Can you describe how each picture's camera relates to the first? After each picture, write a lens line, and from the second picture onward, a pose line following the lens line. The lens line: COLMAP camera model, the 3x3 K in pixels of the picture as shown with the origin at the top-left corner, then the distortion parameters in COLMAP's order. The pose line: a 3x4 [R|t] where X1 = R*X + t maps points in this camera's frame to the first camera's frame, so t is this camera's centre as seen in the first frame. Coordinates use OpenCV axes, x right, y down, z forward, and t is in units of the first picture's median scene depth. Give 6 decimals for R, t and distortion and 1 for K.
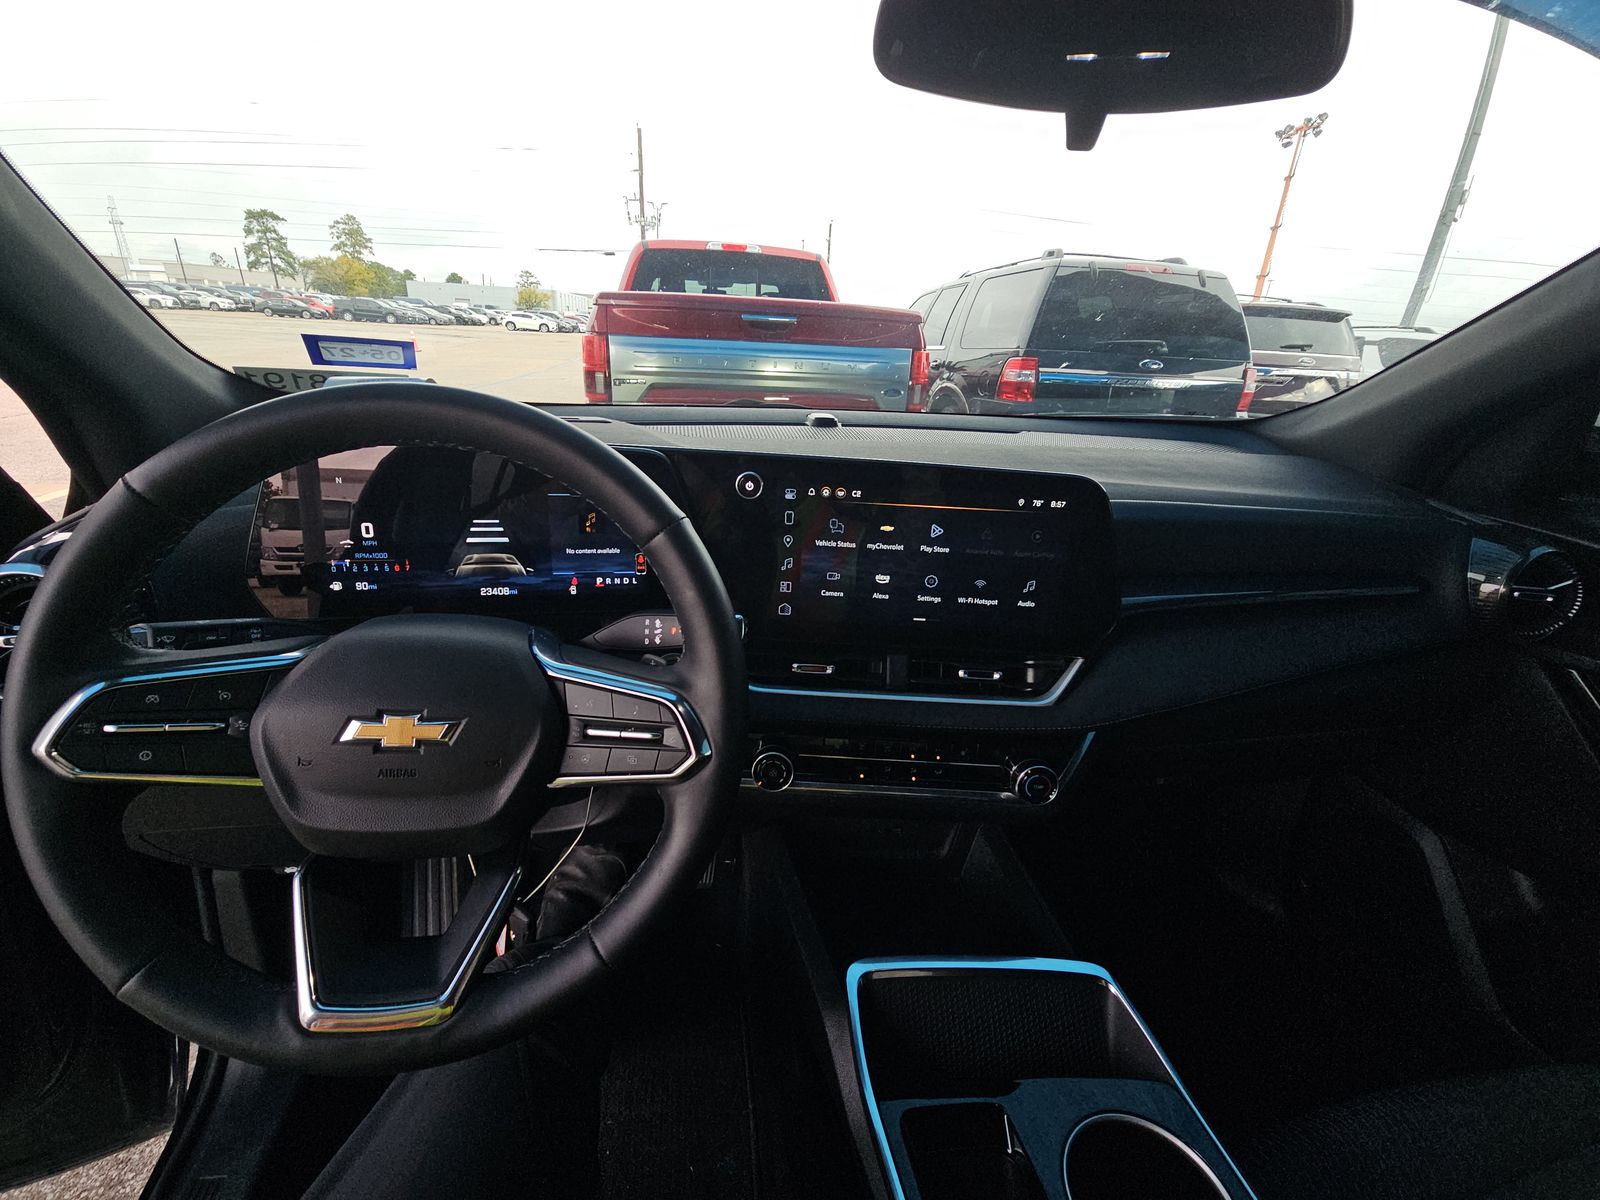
lens RADIAL K [[650.0, 0, 792.9], [0, 650.0, 597.4], [0, 0, 1]] dist [-0.001469, -0.002233]
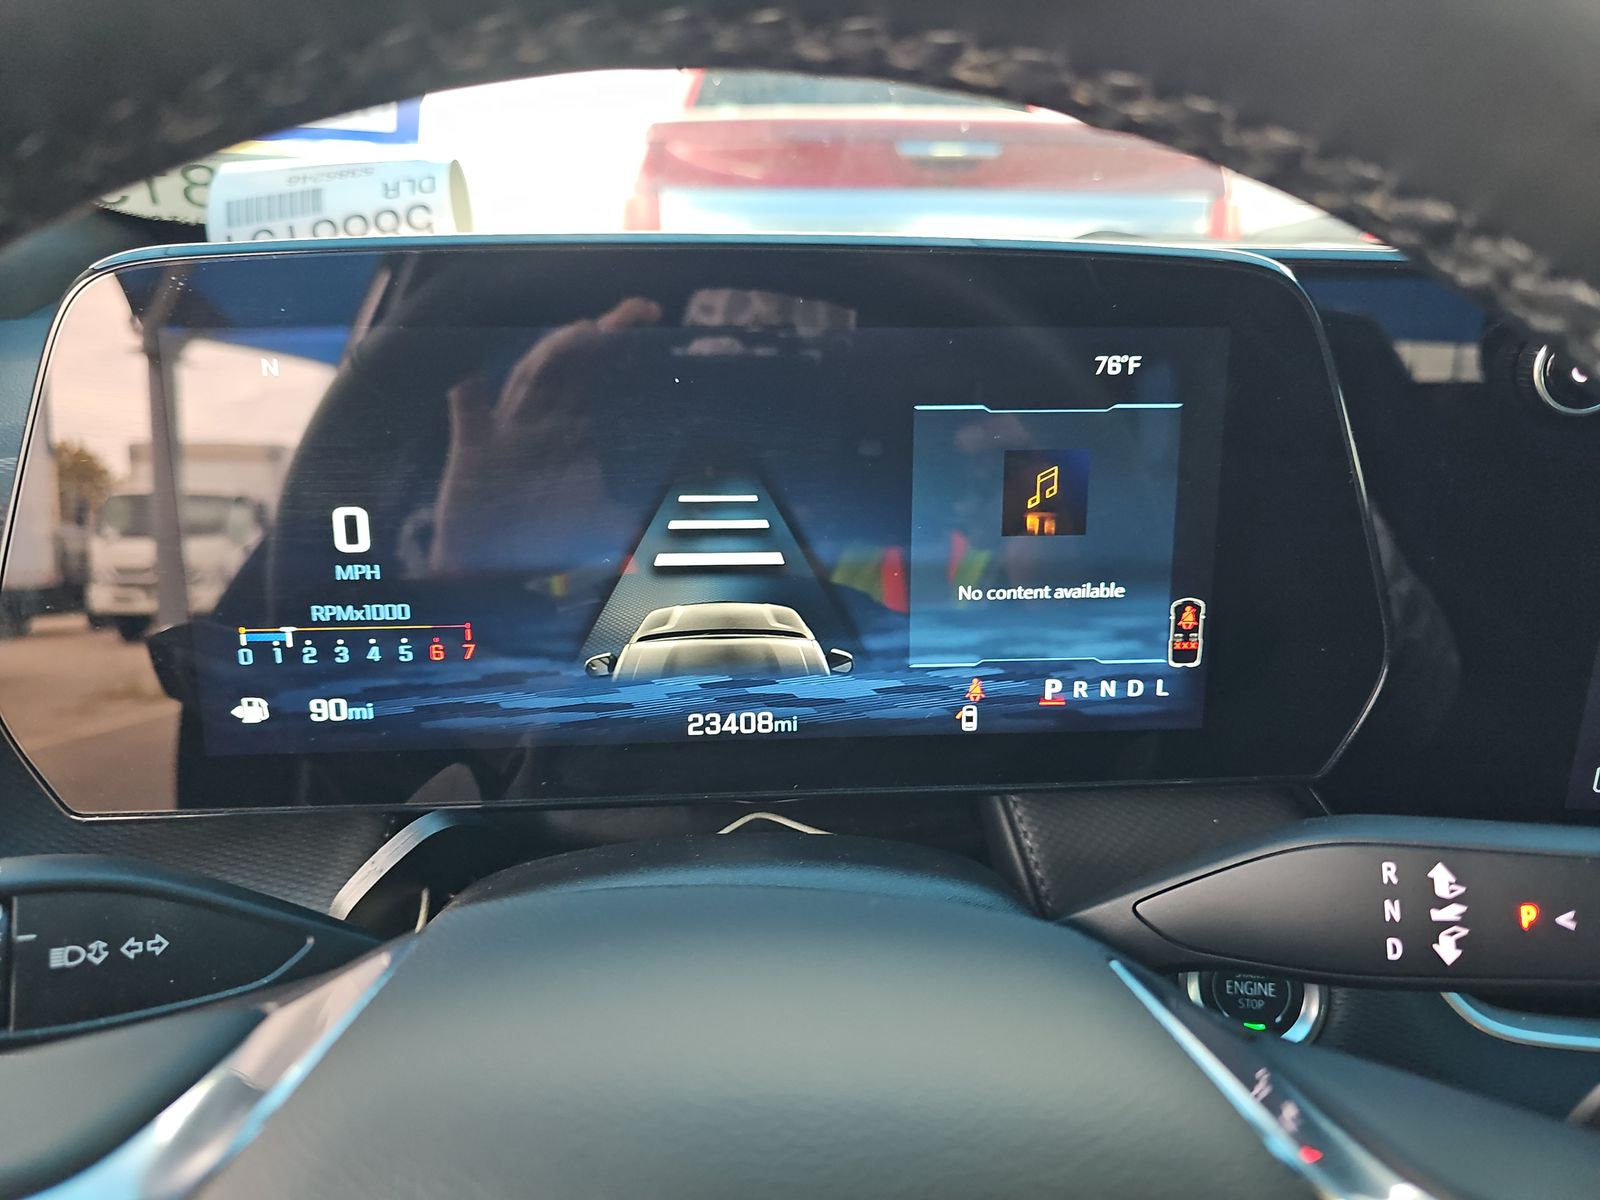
lens RADIAL K [[1073.7, 0, 801.9], [0, 1073.7, 607.8], [0, 0, 1]] dist [0.020080, -0.032451]
pose [[0.994564, -0.002824, -0.104090, -0.380991], [-0.000769, 0.999406, -0.034463, -0.048503], [0.104125, 0.034356, 0.993971, 0.504671]]
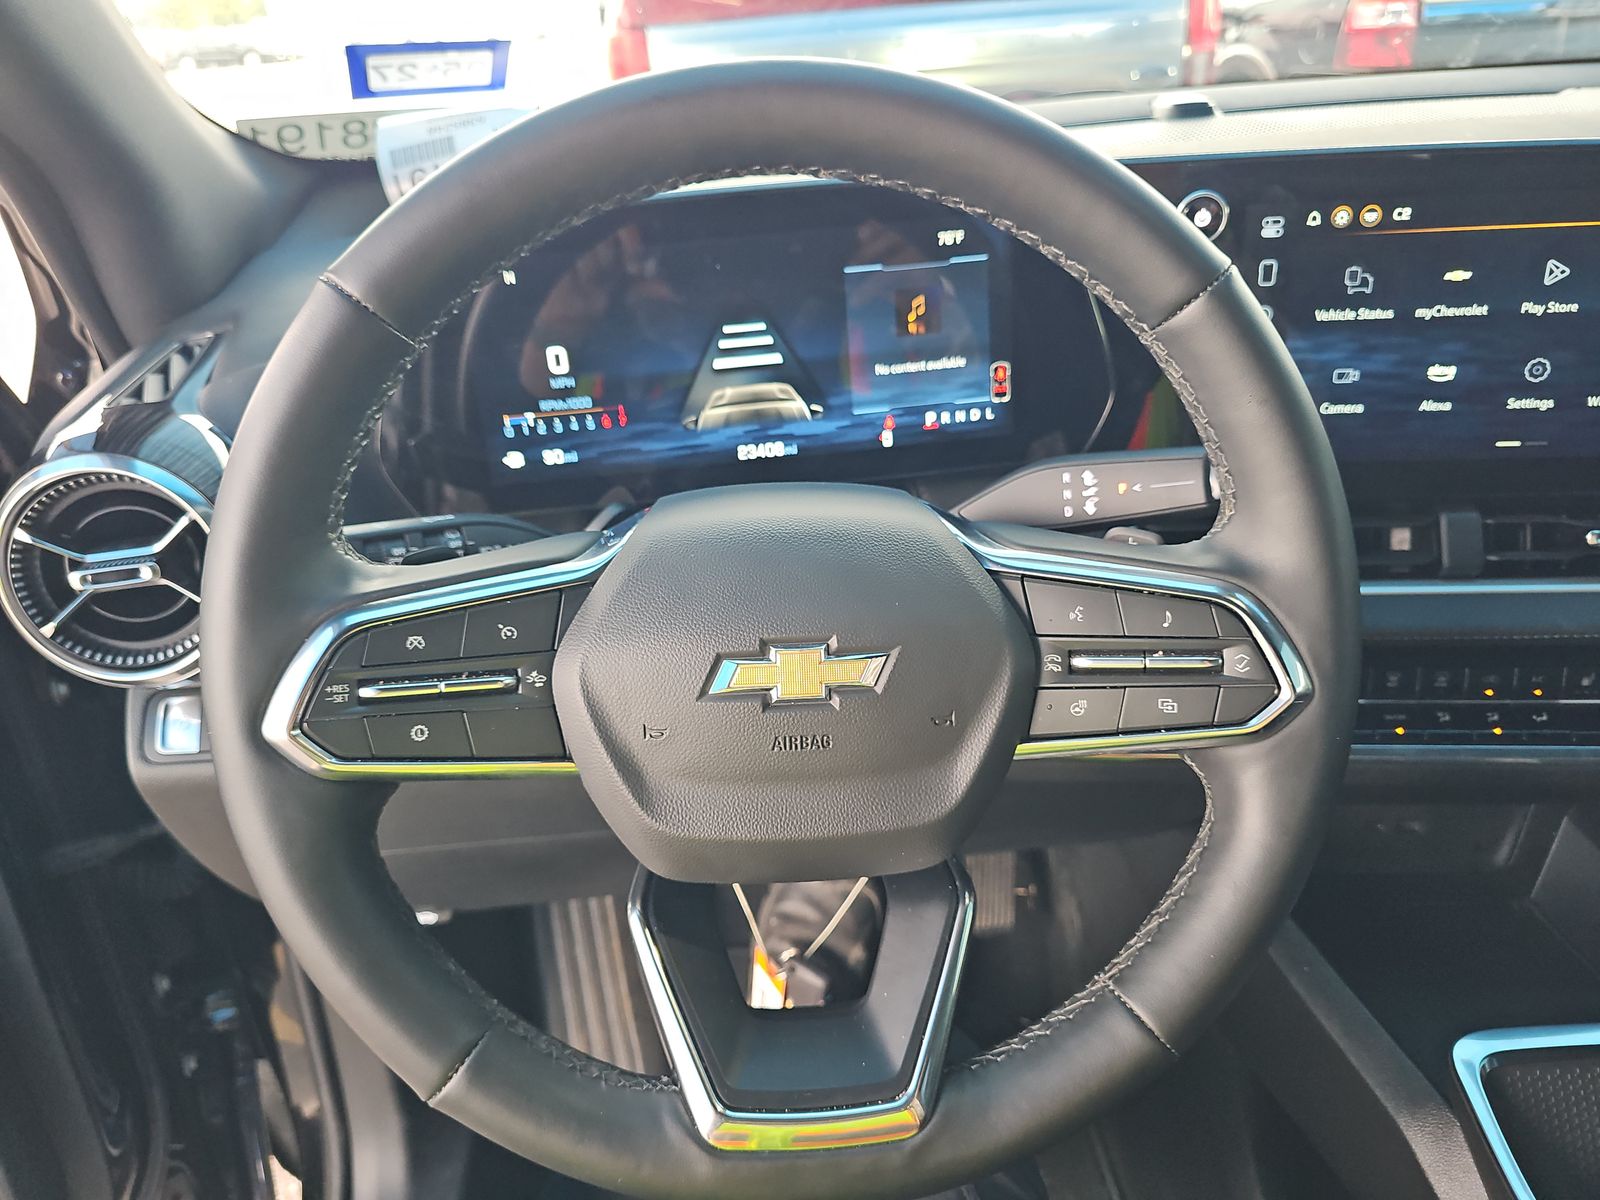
lens RADIAL K [[1073.7, 0, 800.7], [0, 1073.7, 606.7], [0, 0, 1]] dist [0.020080, -0.032451]
pose [[0.989727, -0.060872, -0.129364, -0.313880], [0.076246, 0.990151, 0.117424, 0.019927], [0.120942, -0.126081, 0.984620, 0.028372]]
